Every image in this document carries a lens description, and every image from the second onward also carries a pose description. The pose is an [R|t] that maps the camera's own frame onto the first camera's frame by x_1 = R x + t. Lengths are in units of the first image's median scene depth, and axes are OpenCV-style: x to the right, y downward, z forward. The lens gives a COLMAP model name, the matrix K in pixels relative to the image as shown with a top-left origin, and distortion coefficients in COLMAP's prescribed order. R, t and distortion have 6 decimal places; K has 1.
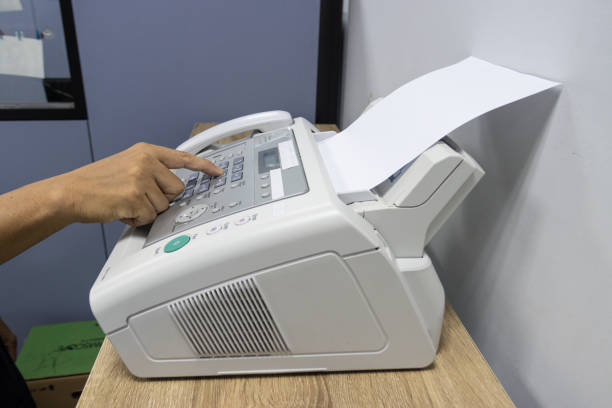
lens RADIAL K [[489.3, 0, 306.0], [0, 489.3, 204.0], [0, 0, 1]] dist [-0.066943, 0.000416]
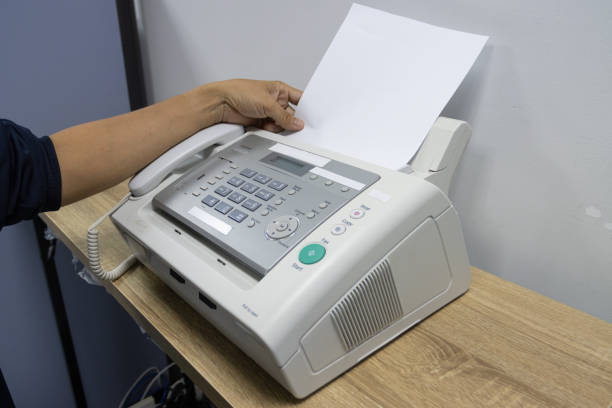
lens RADIAL K [[489.3, 0, 306.0], [0, 489.3, 204.0], [0, 0, 1]] dist [-0.066943, 0.000416]
pose [[0.801750, -0.252828, 0.541549, -0.768579], [0.252650, 0.964547, 0.076266, -0.094335], [-0.541632, 0.075676, 0.837202, 0.138773]]
